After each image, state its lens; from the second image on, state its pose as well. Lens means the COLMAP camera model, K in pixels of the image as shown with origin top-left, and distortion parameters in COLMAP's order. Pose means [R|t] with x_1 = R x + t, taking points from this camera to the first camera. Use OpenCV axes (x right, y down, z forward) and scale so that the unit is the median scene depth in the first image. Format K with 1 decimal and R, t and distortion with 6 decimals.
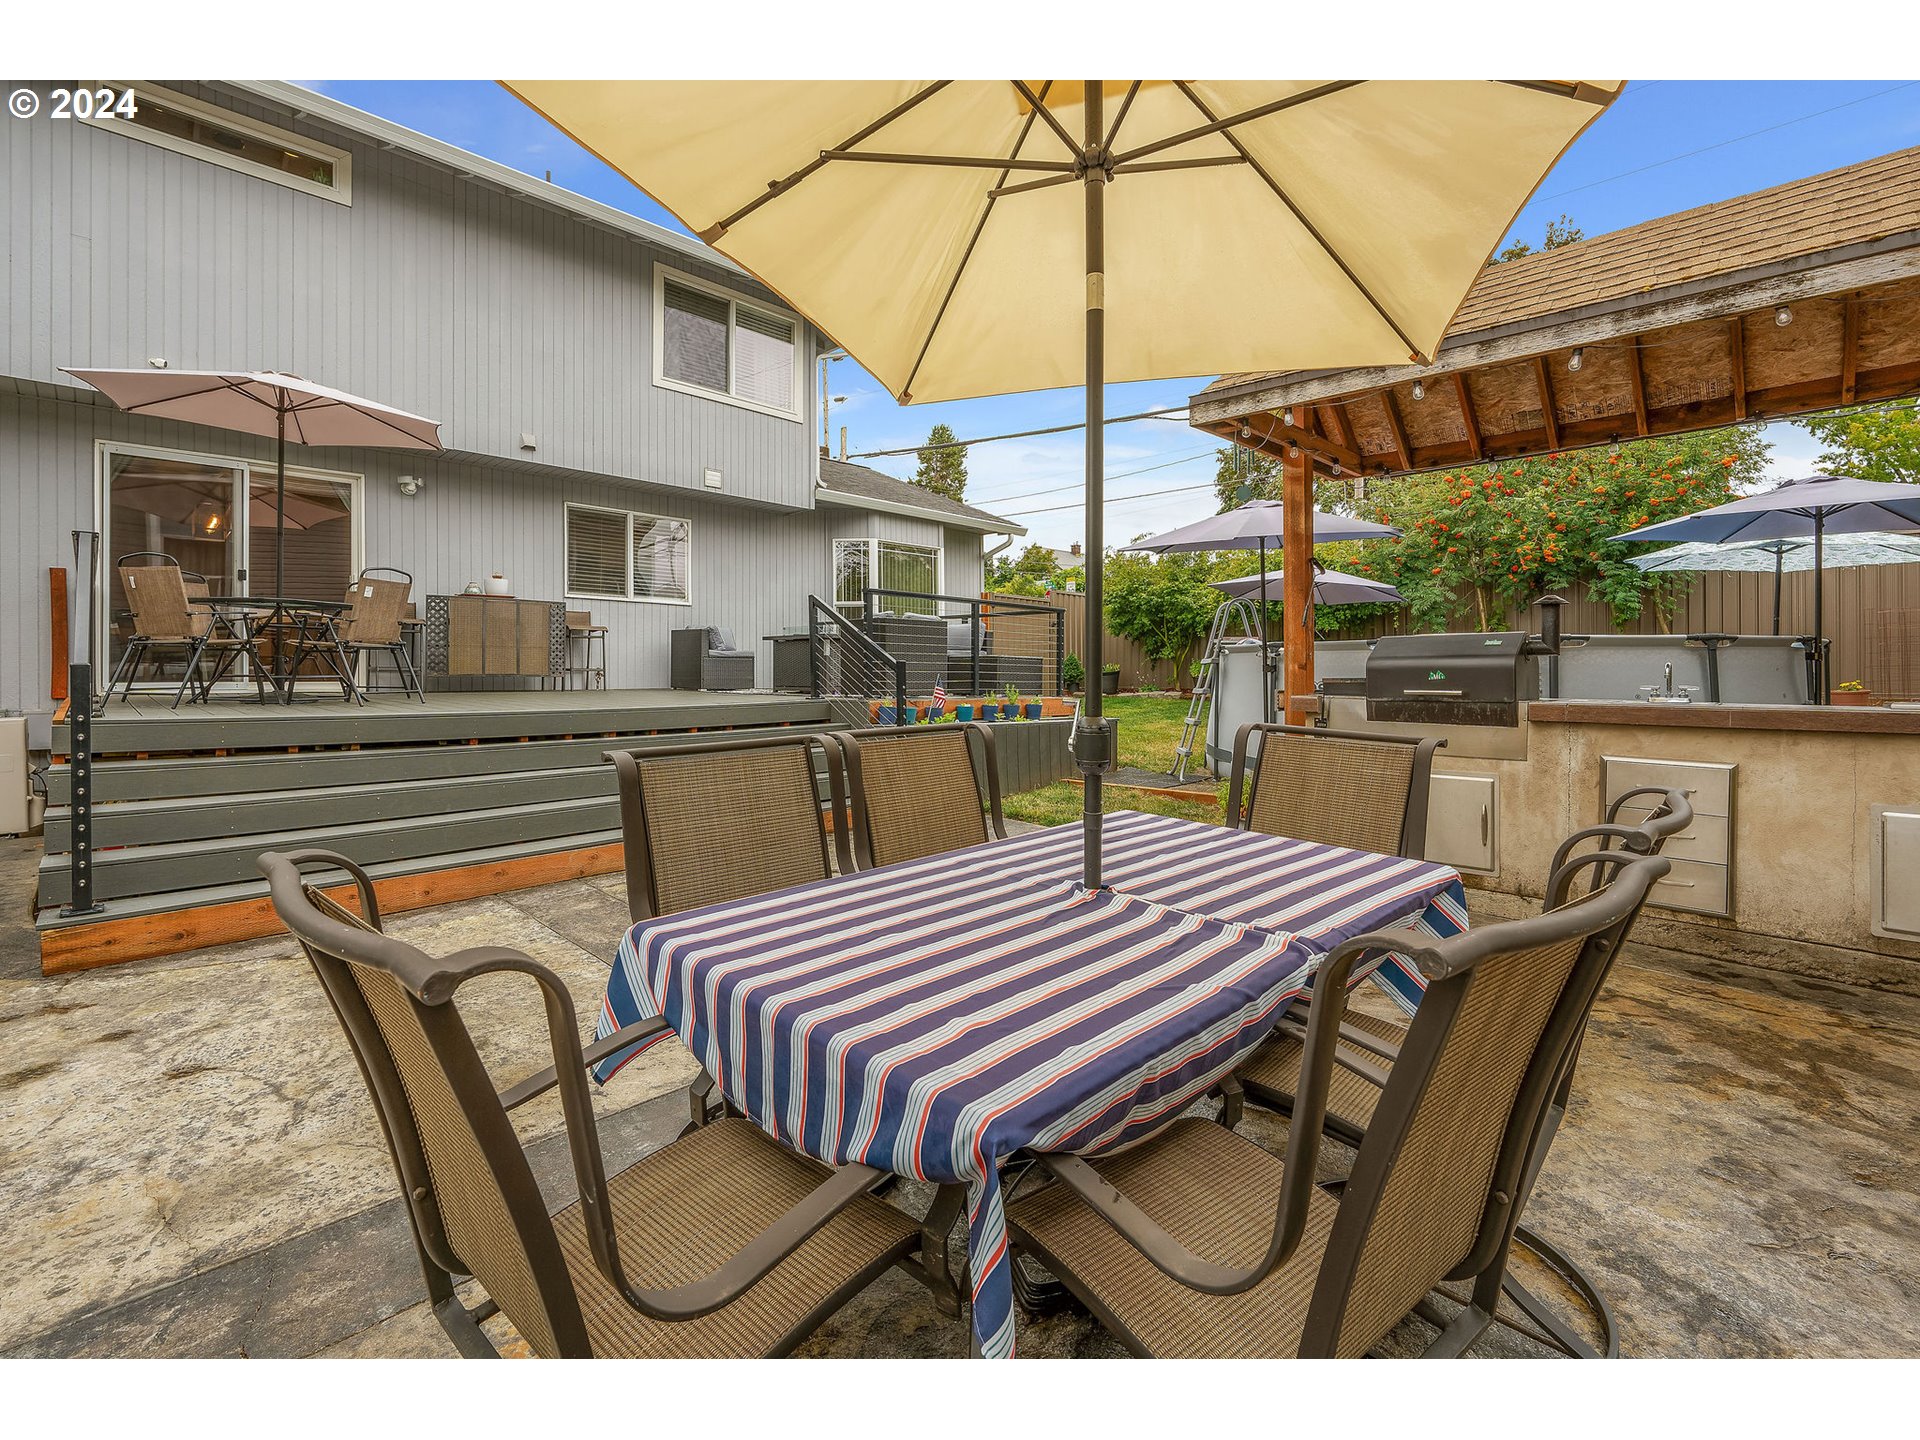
lens RADIAL K [[876.8, 0, 970.5], [0, 876.8, 675.2], [0, 0, 1]] dist [-0.002344, -0.001410]
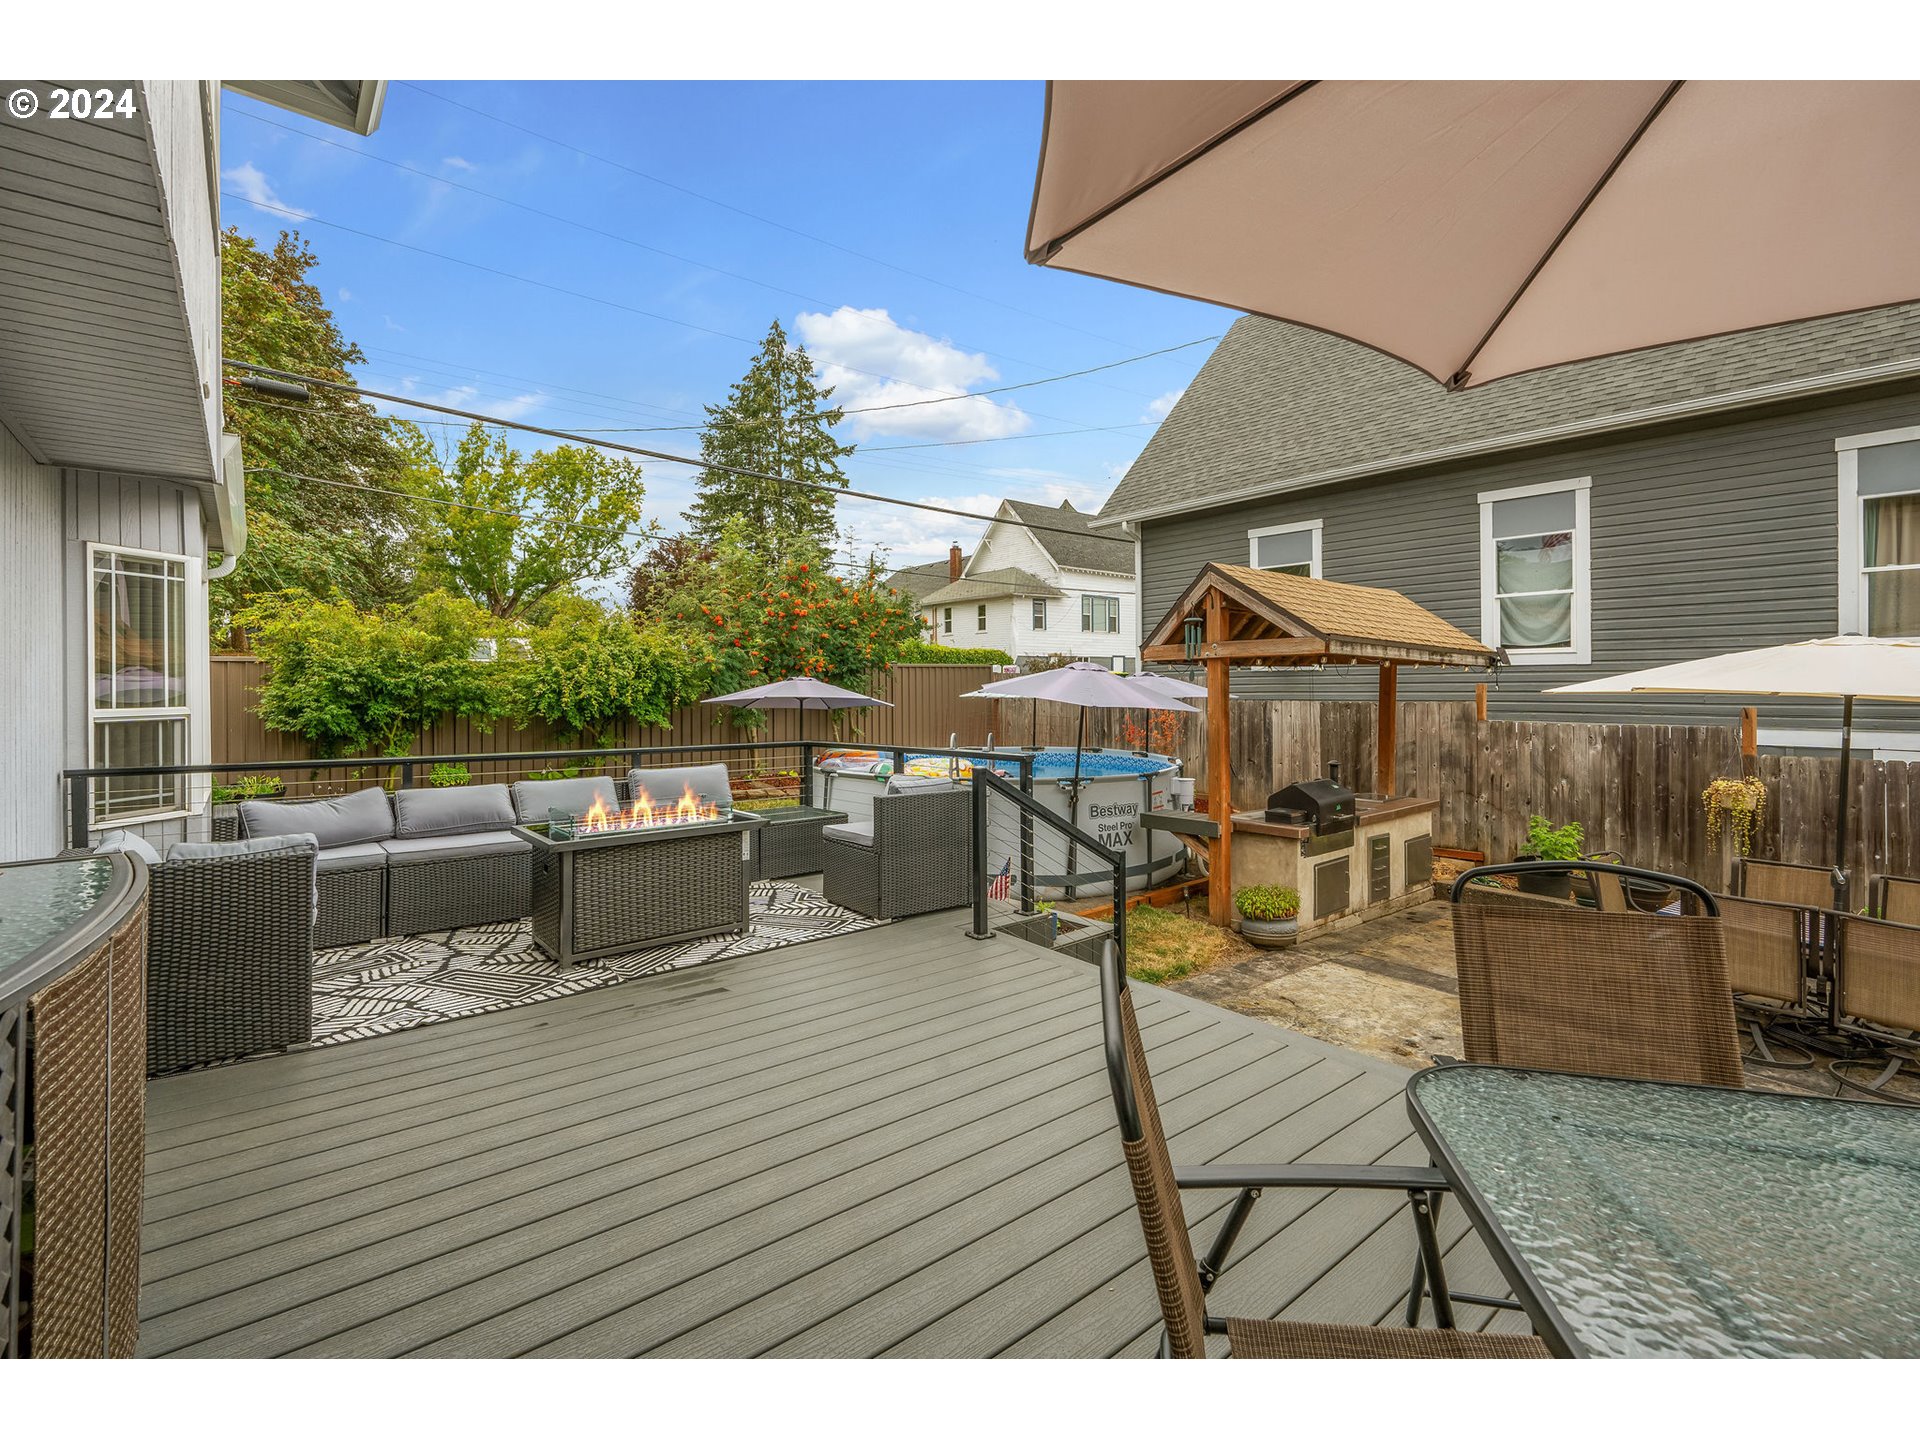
lens RADIAL K [[850.3, 0, 960.5], [0, 850.3, 682.6], [0, 0, 1]] dist [-0.001954, 0.000093]
pose [[0.089128, 0.005393, 0.996006, -0.794210], [0.000178, 0.999985, -0.005431, -0.151621], [-0.996020, 0.000662, 0.089126, 0.985093]]
